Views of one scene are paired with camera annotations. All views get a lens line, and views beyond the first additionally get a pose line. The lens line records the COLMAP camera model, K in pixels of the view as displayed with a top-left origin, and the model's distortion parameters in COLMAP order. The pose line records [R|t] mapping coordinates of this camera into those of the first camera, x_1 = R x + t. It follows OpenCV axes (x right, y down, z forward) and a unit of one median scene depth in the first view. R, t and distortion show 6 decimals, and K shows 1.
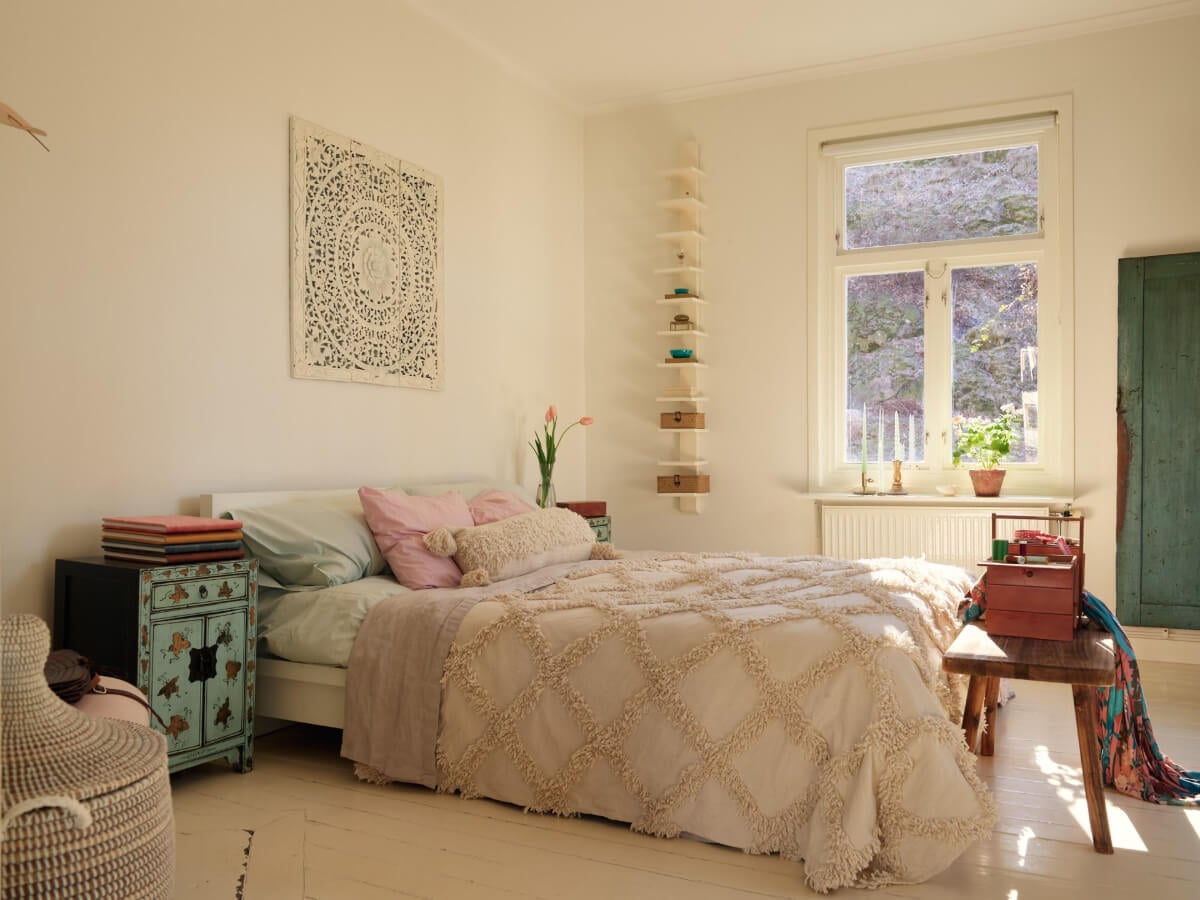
lens RADIAL K [[1027.9, 0, 643.6], [0, 1027.9, 466.9], [0, 0, 1]] dist [-0.055102, 0.096461]
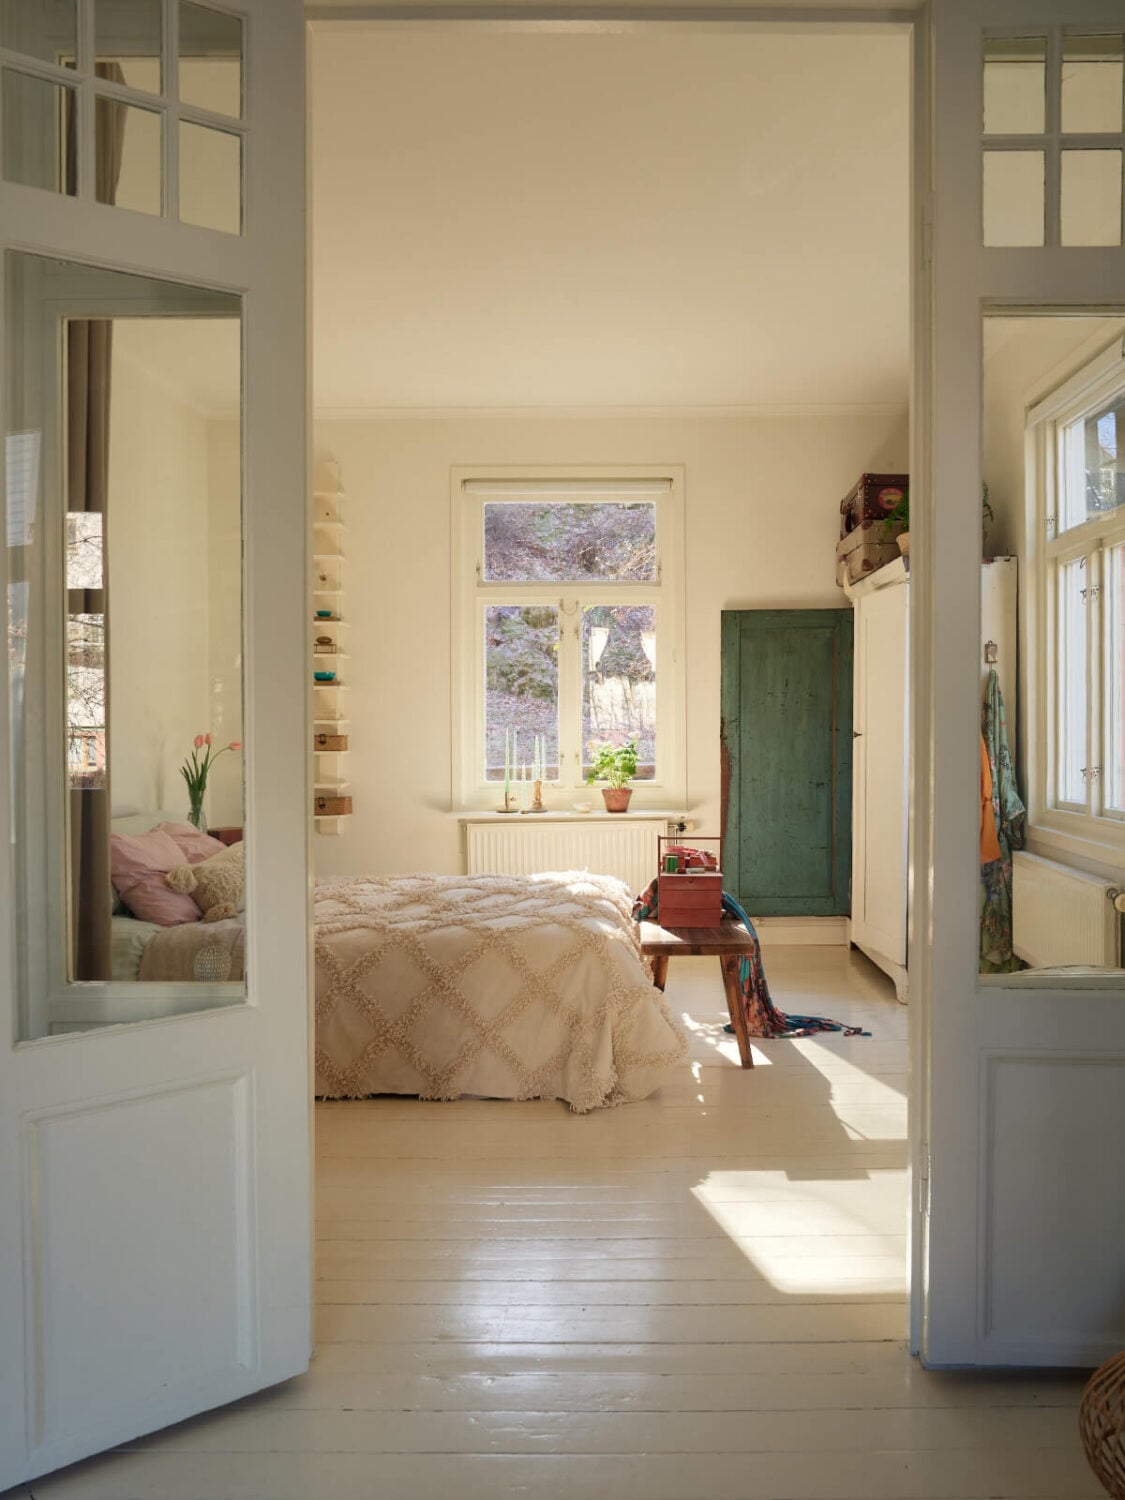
lens RADIAL K [[1354.4, 0, 710.1], [0, 1354.4, 745.3], [0, 0, 1]] dist [-0.022658, -0.003641]
pose [[0.885017, -0.009718, 0.465457, -0.366865], [0.007448, 0.999950, 0.006716, -0.073590], [-0.465498, -0.002477, 0.885045, -0.511264]]
